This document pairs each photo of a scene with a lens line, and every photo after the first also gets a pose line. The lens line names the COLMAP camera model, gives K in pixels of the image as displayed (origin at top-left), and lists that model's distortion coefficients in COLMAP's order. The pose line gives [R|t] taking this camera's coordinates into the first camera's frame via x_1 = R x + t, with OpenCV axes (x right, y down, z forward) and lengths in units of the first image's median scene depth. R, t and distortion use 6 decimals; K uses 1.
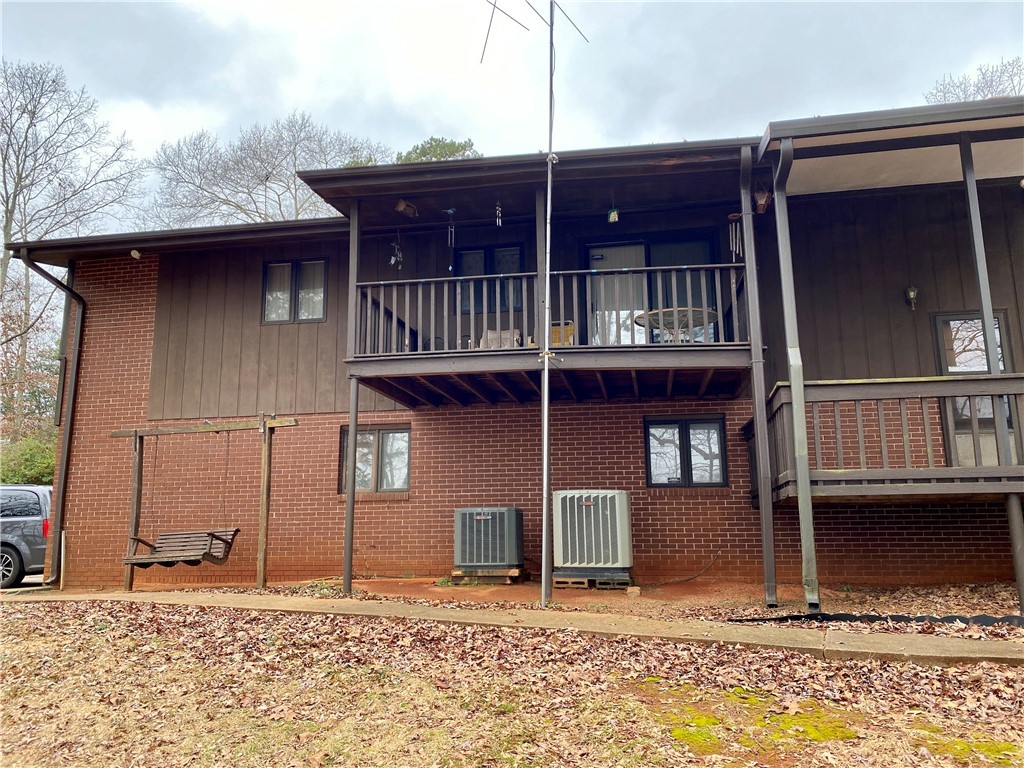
lens RADIAL K [[777.0, 0, 502.6], [0, 777.0, 381.9], [0, 0, 1]] dist [0.036367, -0.046286]
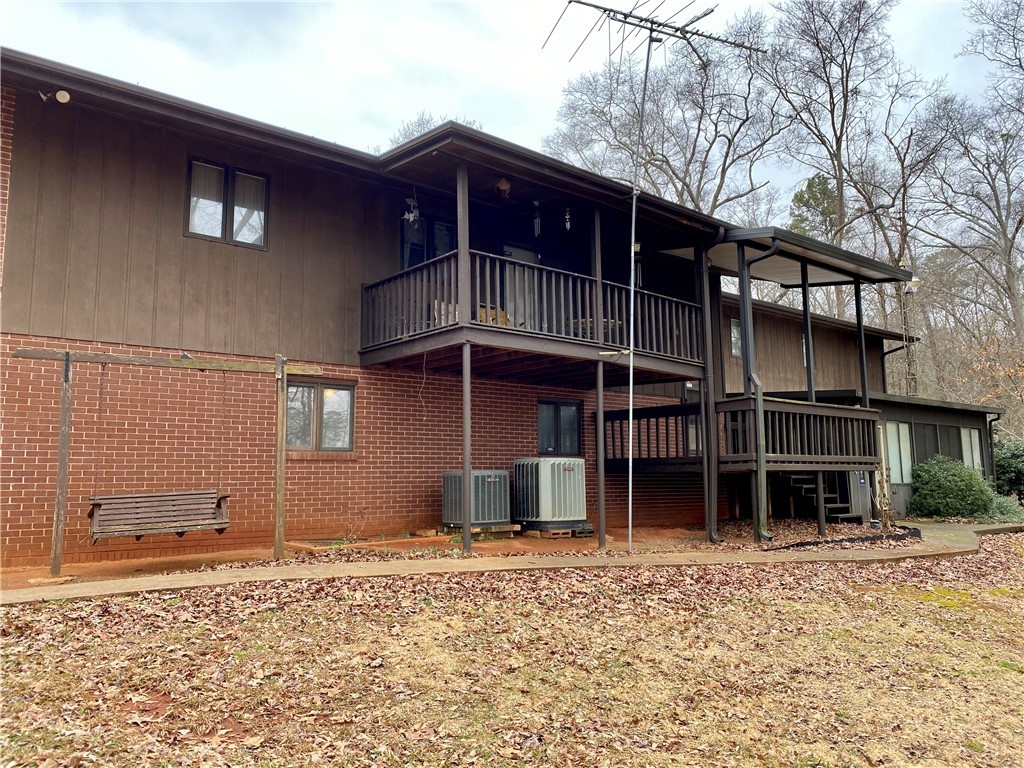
lens RADIAL K [[777.0, 0, 508.8], [0, 777.0, 385.2], [0, 0, 1]] dist [0.036367, -0.046286]
pose [[0.648690, 0.096928, 0.754855, -0.864666], [-0.144351, 0.989522, -0.003012, 0.041542], [-0.747238, -0.107010, 0.655885, 0.274914]]
